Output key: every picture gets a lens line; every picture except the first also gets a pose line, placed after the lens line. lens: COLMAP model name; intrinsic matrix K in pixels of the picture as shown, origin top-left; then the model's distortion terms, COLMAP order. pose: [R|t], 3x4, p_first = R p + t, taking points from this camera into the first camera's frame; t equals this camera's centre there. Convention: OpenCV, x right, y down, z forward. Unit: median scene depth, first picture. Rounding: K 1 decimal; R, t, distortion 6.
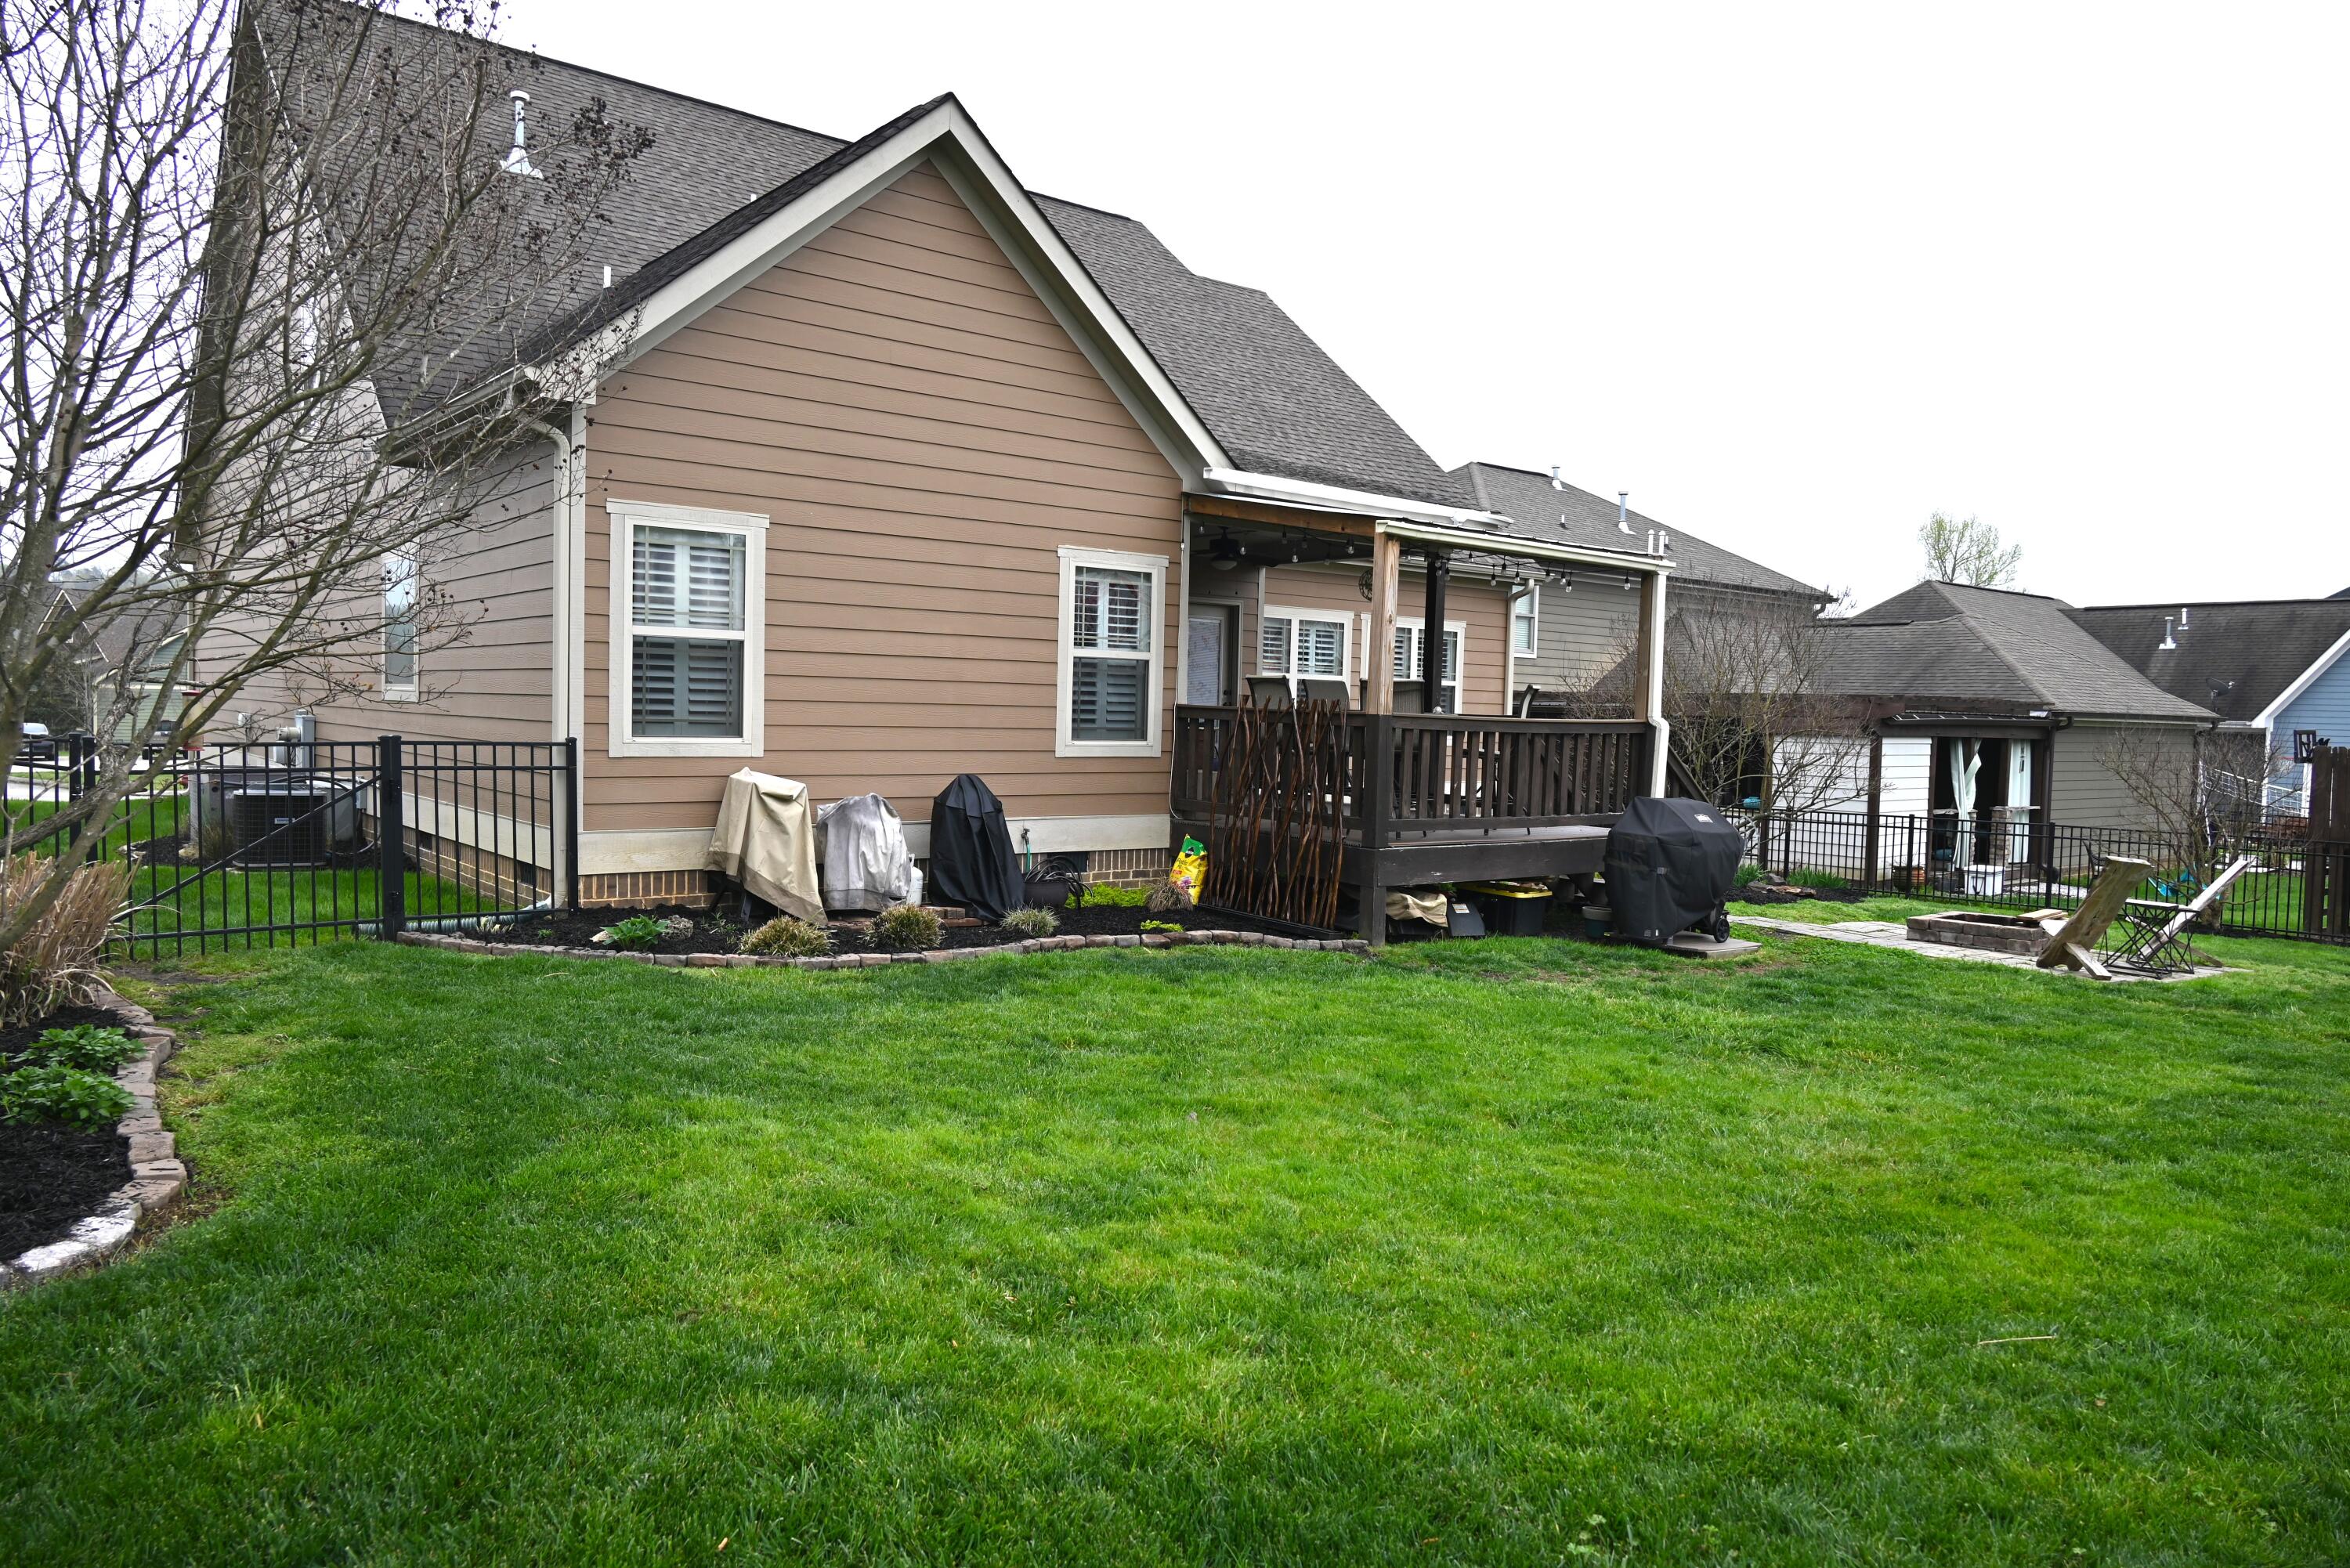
lens RADIAL K [[1554.4, 0, 1174.3], [0, 1554.4, 791.6], [0, 0, 1]] dist [-0.003816, -0.000383]
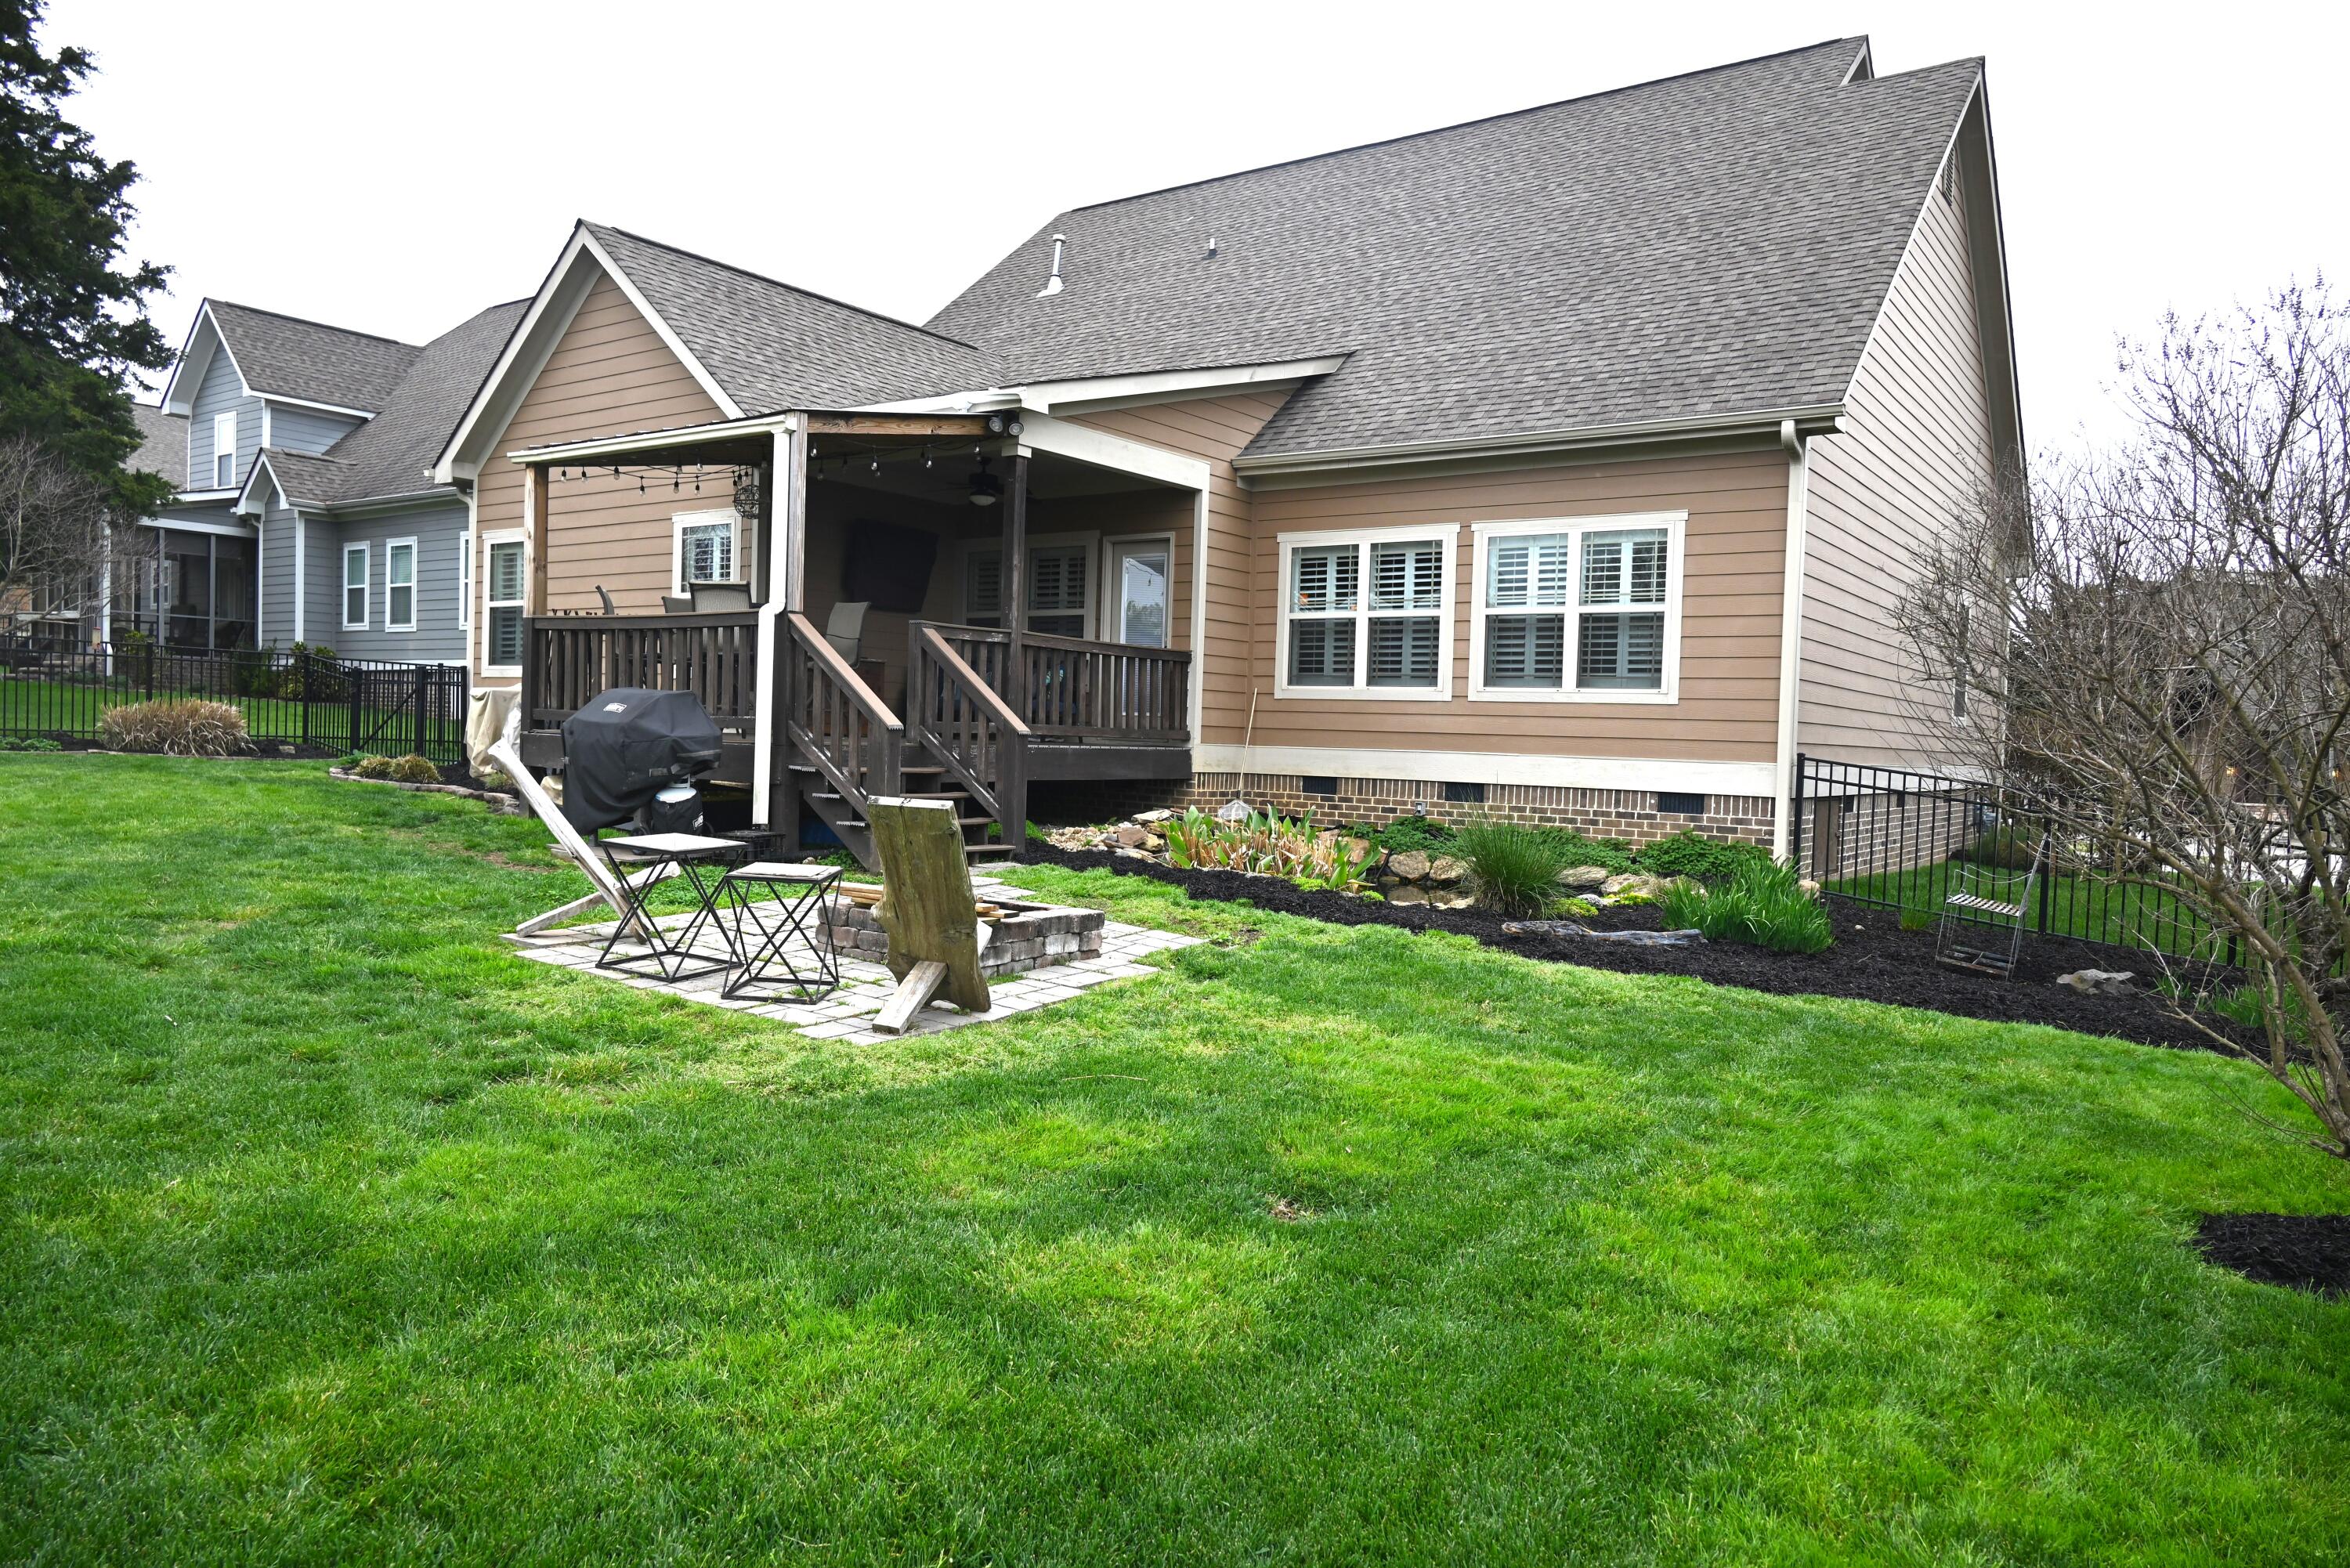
lens RADIAL K [[1554.4, 0, 1174.6], [0, 1554.4, 784.4], [0, 0, 1]] dist [-0.003816, -0.000383]
pose [[0.273365, 0.013472, -0.961816, 1.413283], [-0.075175, 0.997143, -0.007400, 0.048071], [0.958968, 0.074328, 0.273597, 1.171104]]
